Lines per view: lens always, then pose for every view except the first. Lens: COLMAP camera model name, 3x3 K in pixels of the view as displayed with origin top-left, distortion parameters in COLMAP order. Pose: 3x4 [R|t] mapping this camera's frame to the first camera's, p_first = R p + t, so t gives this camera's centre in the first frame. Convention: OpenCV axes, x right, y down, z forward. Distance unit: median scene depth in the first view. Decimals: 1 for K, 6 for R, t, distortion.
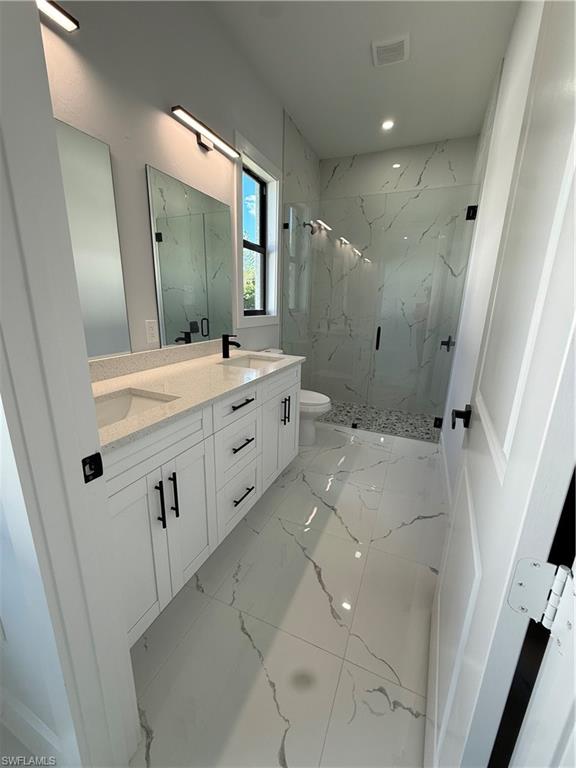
lens RADIAL K [[303.6, 0, 288.7], [0, 303.6, 385.8], [0, 0, 1]] dist [-0.004376, 0.000550]
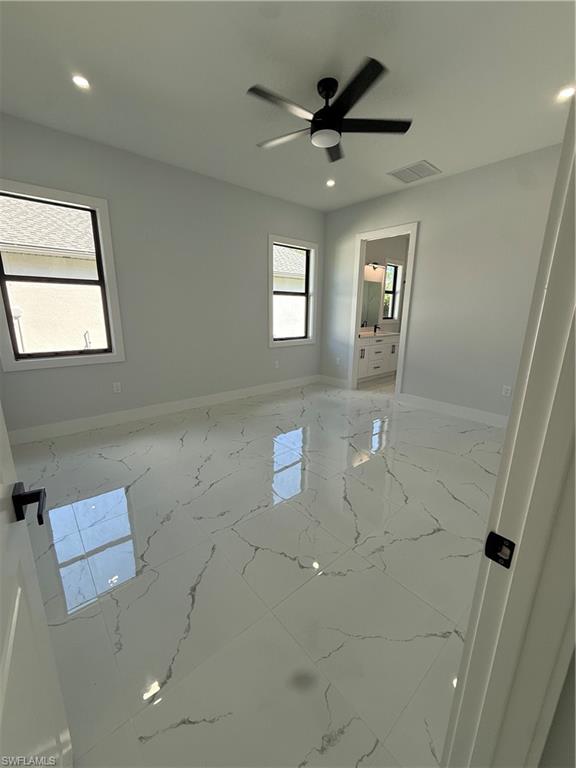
lens RADIAL K [[303.6, 0, 286.0], [0, 303.6, 382.1], [0, 0, 1]] dist [-0.004376, 0.000550]
pose [[0.895801, 0.088152, -0.435626, 0.348769], [-0.103920, 0.994508, -0.012450, 0.510914], [0.432136, 0.056423, 0.900042, -2.014714]]
